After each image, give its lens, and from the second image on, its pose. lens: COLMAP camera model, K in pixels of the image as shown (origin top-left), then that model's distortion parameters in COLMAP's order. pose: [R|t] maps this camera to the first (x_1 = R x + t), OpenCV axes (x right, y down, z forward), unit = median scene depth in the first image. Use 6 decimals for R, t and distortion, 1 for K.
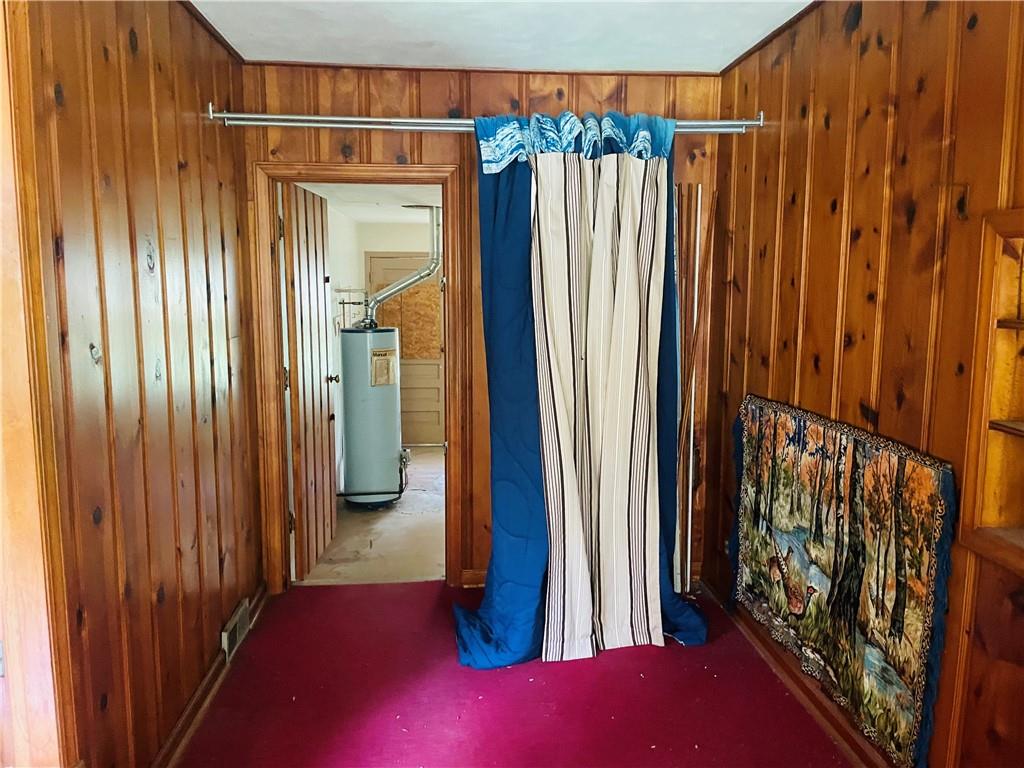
lens RADIAL K [[782.4, 0, 513.4], [0, 782.4, 385.8], [0, 0, 1]] dist [0.035995, -0.034290]
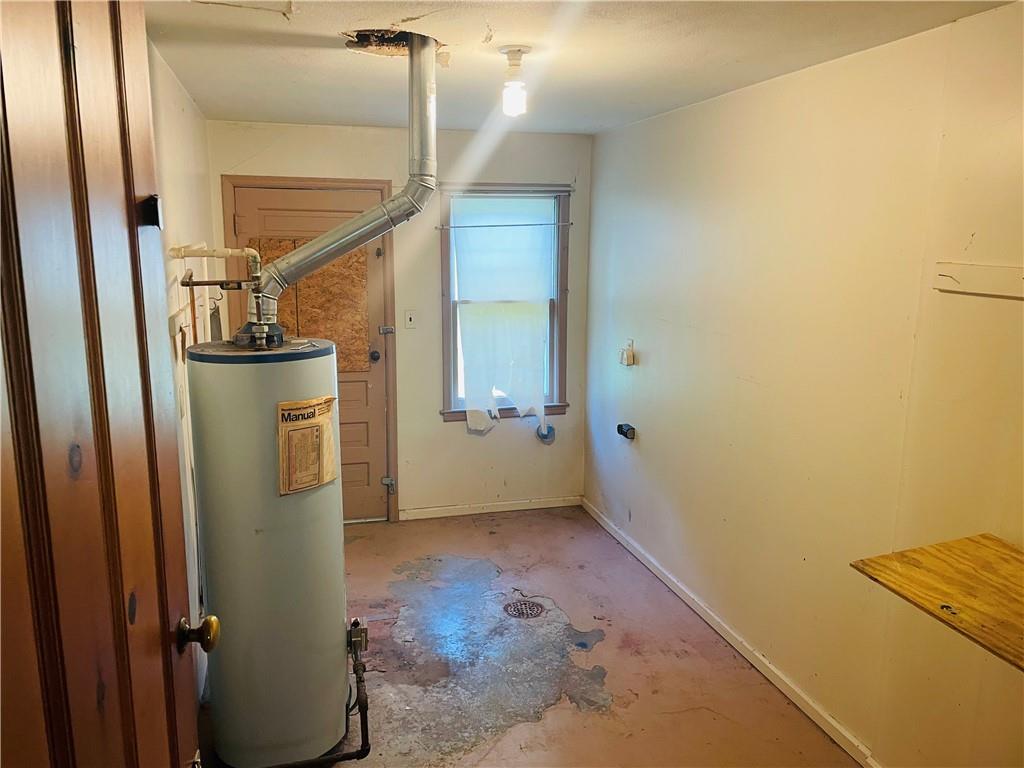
lens RADIAL K [[782.4, 0, 510.5], [0, 782.4, 384.4], [0, 0, 1]] dist [0.035995, -0.034290]
pose [[0.982445, -0.033491, 0.183523, -0.102259], [0.024266, 0.998337, 0.052284, -0.054533], [-0.184969, -0.046913, 0.981624, 0.443946]]
